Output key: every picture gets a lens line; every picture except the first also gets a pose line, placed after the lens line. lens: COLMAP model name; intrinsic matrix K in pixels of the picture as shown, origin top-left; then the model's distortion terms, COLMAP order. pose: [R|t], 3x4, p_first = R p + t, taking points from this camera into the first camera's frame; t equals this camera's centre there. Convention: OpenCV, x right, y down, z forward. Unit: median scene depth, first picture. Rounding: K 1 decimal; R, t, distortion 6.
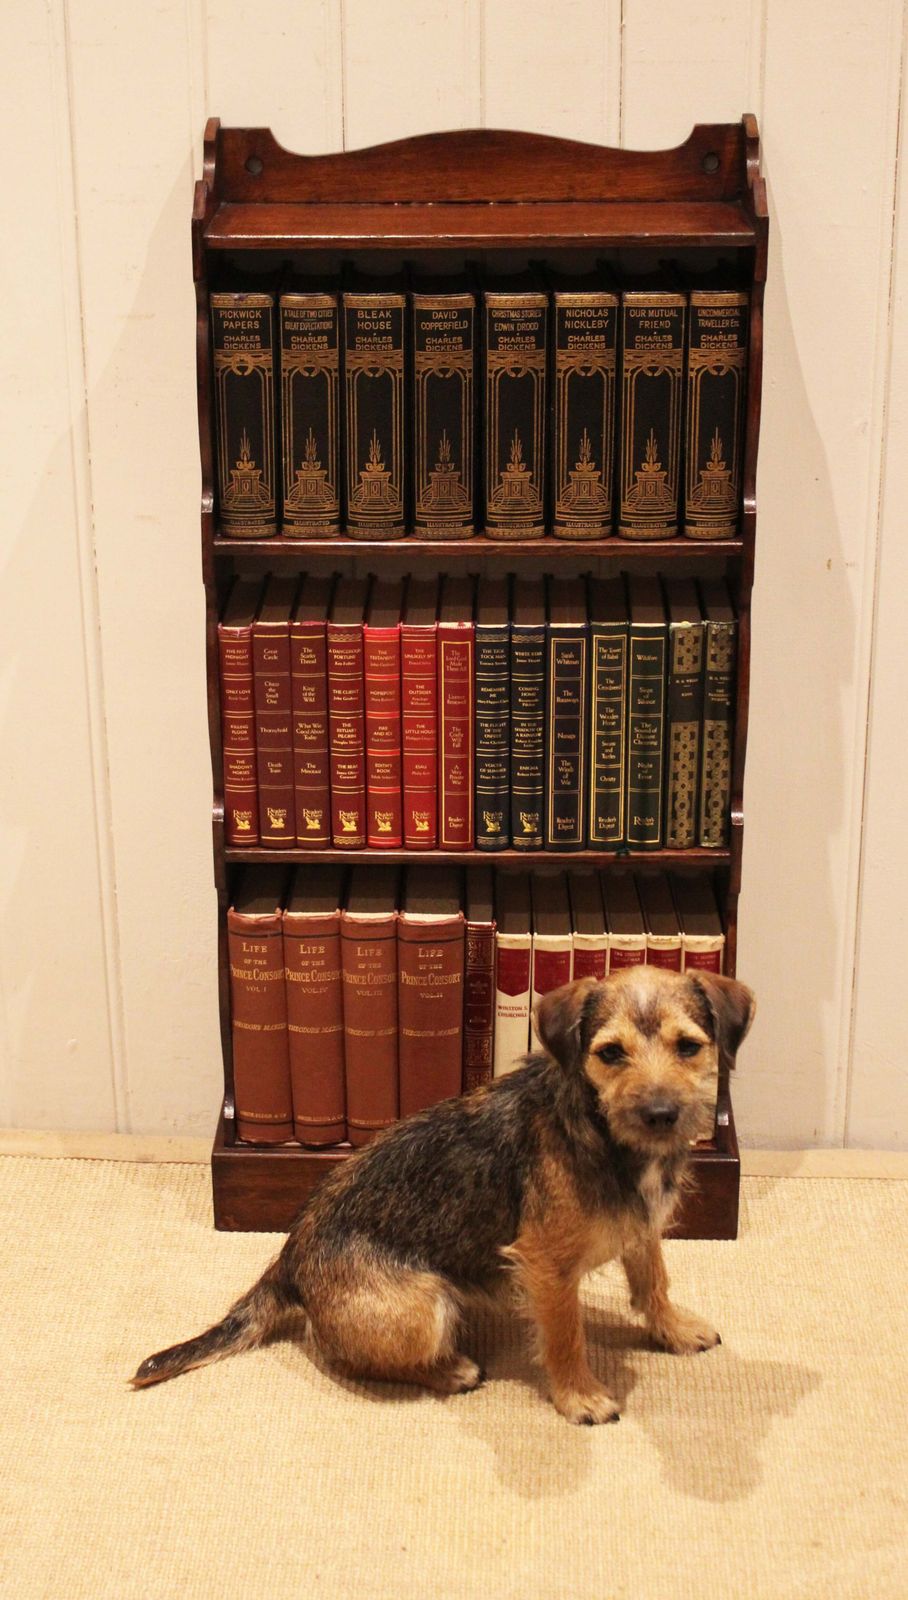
lens RADIAL K [[2427.9, 0, 382.1], [0, 2427.9, 695.8], [0, 0, 1]] dist [-0.048798, -0.058914]
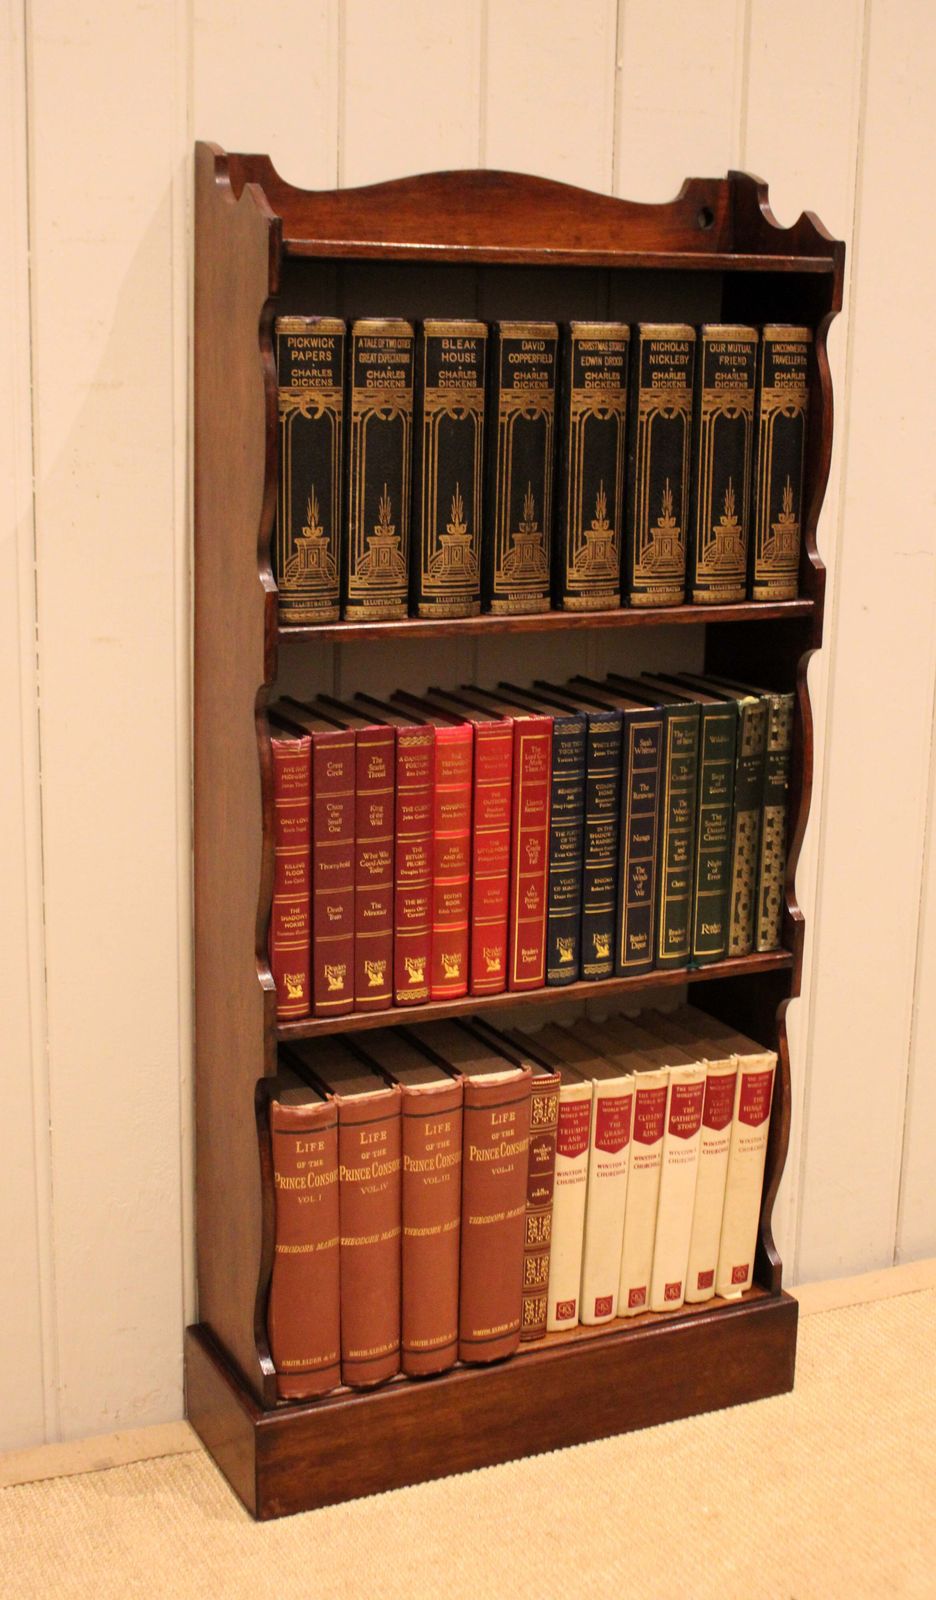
lens RADIAL K [[2012.4, 0, 428.8], [0, 2012.4, 793.2], [0, 0, 1]] dist [-0.069699, 0.030247]
pose [[0.883879, -0.079189, 0.460963, -0.335510], [0.145440, 0.983237, -0.109965, 0.071096], [-0.444528, 0.164238, 0.880580, 0.390540]]
